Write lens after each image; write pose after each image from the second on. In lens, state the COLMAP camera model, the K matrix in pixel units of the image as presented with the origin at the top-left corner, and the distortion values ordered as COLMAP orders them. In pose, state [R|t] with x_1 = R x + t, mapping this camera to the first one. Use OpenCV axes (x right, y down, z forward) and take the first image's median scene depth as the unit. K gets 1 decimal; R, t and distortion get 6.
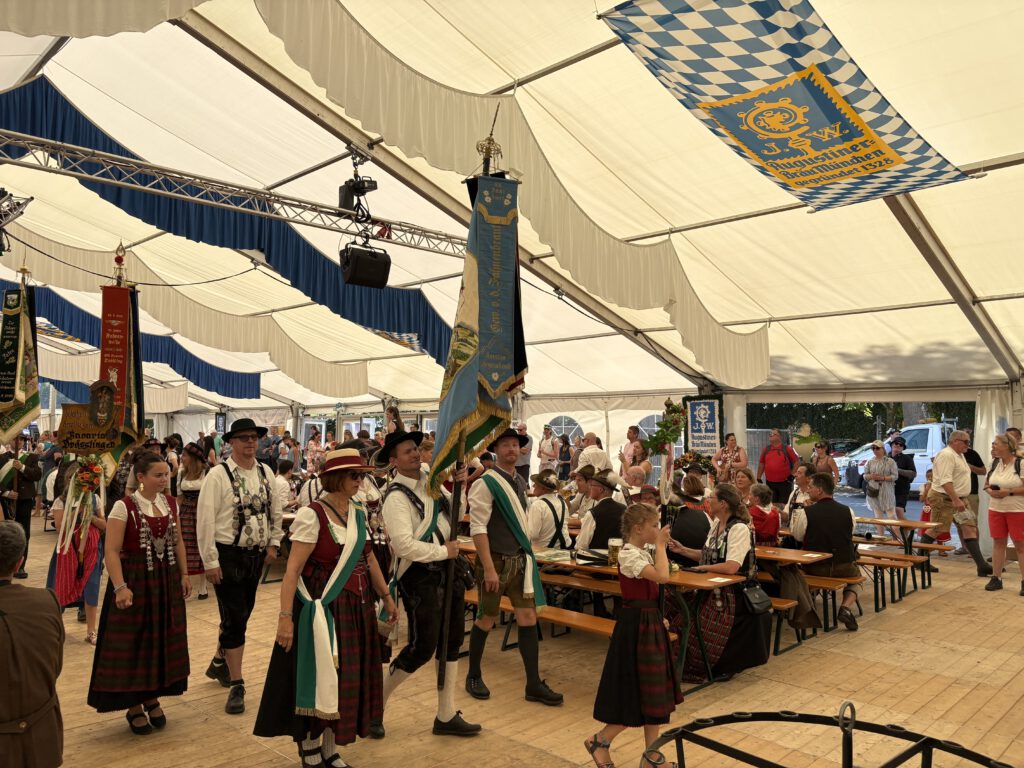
lens RADIAL K [[773.6, 0, 520.8], [0, 773.6, 382.3], [0, 0, 1]] dist [0.081611, -0.100254]
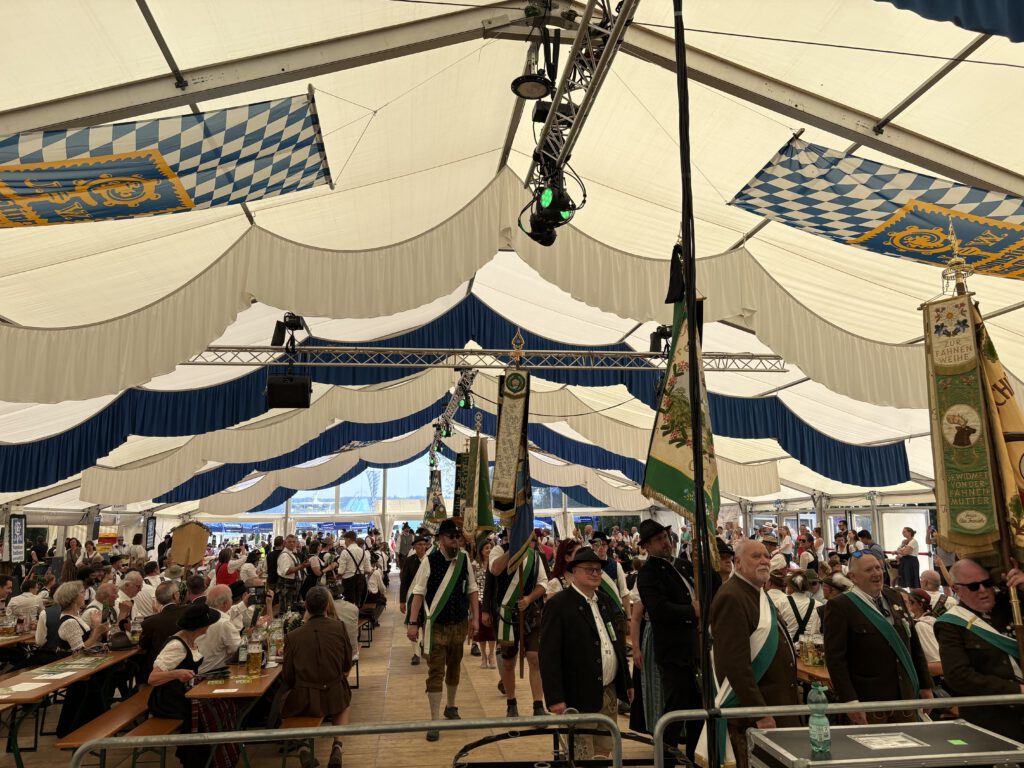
lens RADIAL K [[775.0, 0, 512.0], [0, 775.0, 384.0], [0, 0, 1]] dist [0.078358, -0.095725]
pose [[0.786761, -0.117932, -0.605887, 0.355137], [0.048422, 0.990346, -0.129887, -0.019208], [0.615355, 0.072852, 0.784876, -0.122281]]
